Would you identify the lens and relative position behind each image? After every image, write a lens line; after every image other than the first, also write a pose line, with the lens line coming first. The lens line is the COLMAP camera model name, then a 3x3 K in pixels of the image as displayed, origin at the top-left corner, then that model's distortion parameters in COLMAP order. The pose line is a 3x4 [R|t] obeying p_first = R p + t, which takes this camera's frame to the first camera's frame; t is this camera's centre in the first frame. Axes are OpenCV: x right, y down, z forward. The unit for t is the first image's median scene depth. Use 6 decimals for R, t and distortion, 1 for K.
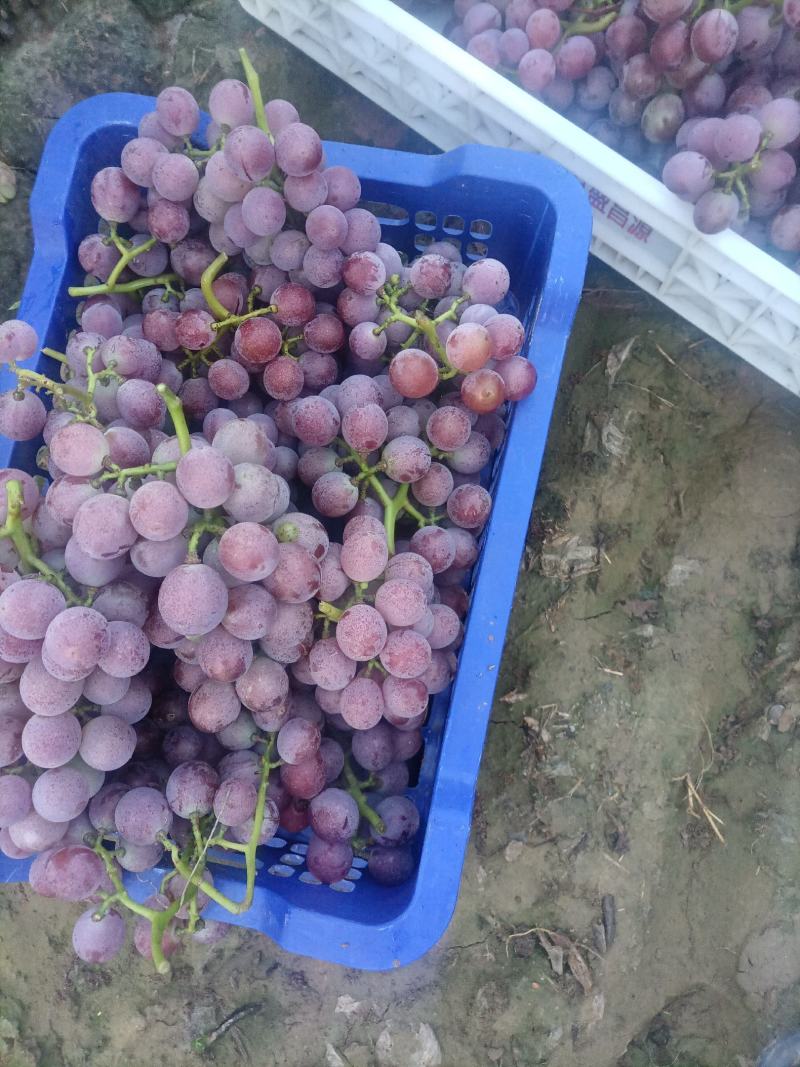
lens RADIAL K [[799.1, 0, 400.0], [0, 799.1, 533.5], [0, 0, 1]] dist [0.000645, -0.029947]
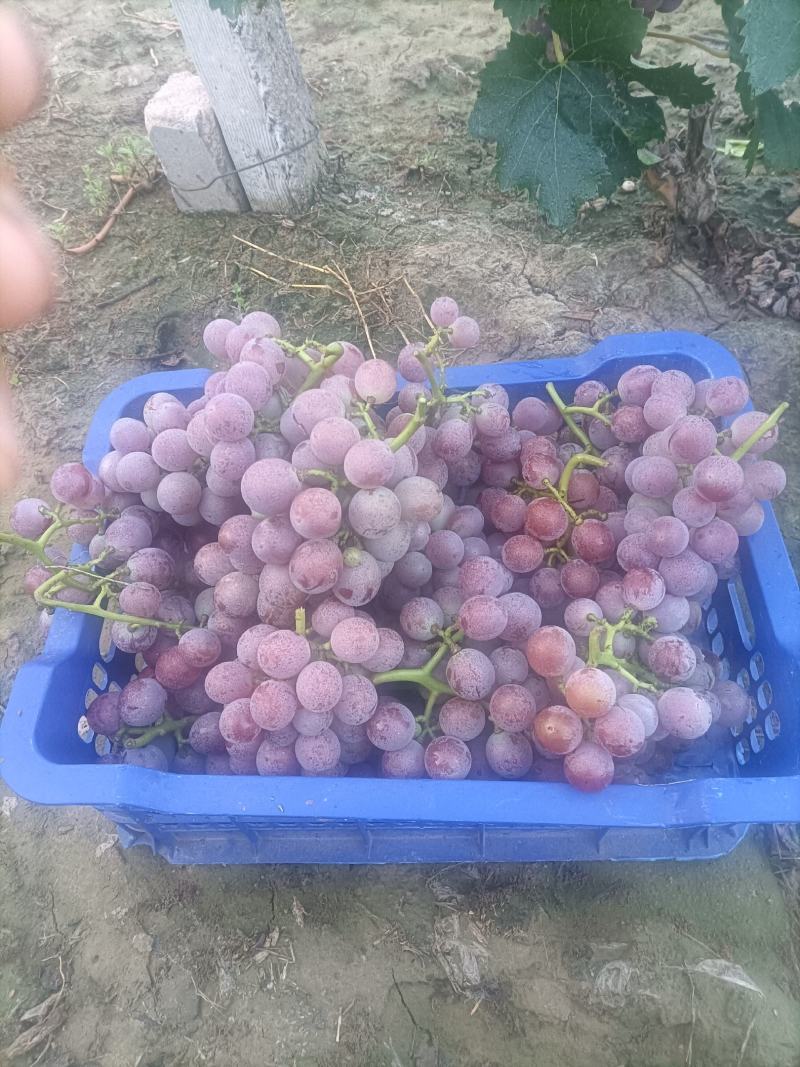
lens RADIAL K [[799.1, 0, 400.0], [0, 799.1, 533.5], [0, 0, 1]] dist [0.000645, -0.029947]
pose [[0.184309, 0.828051, -0.529492, 0.344565], [-0.952085, 0.284186, 0.113018, -0.159251], [0.244059, 0.483291, 0.840753, 0.056250]]
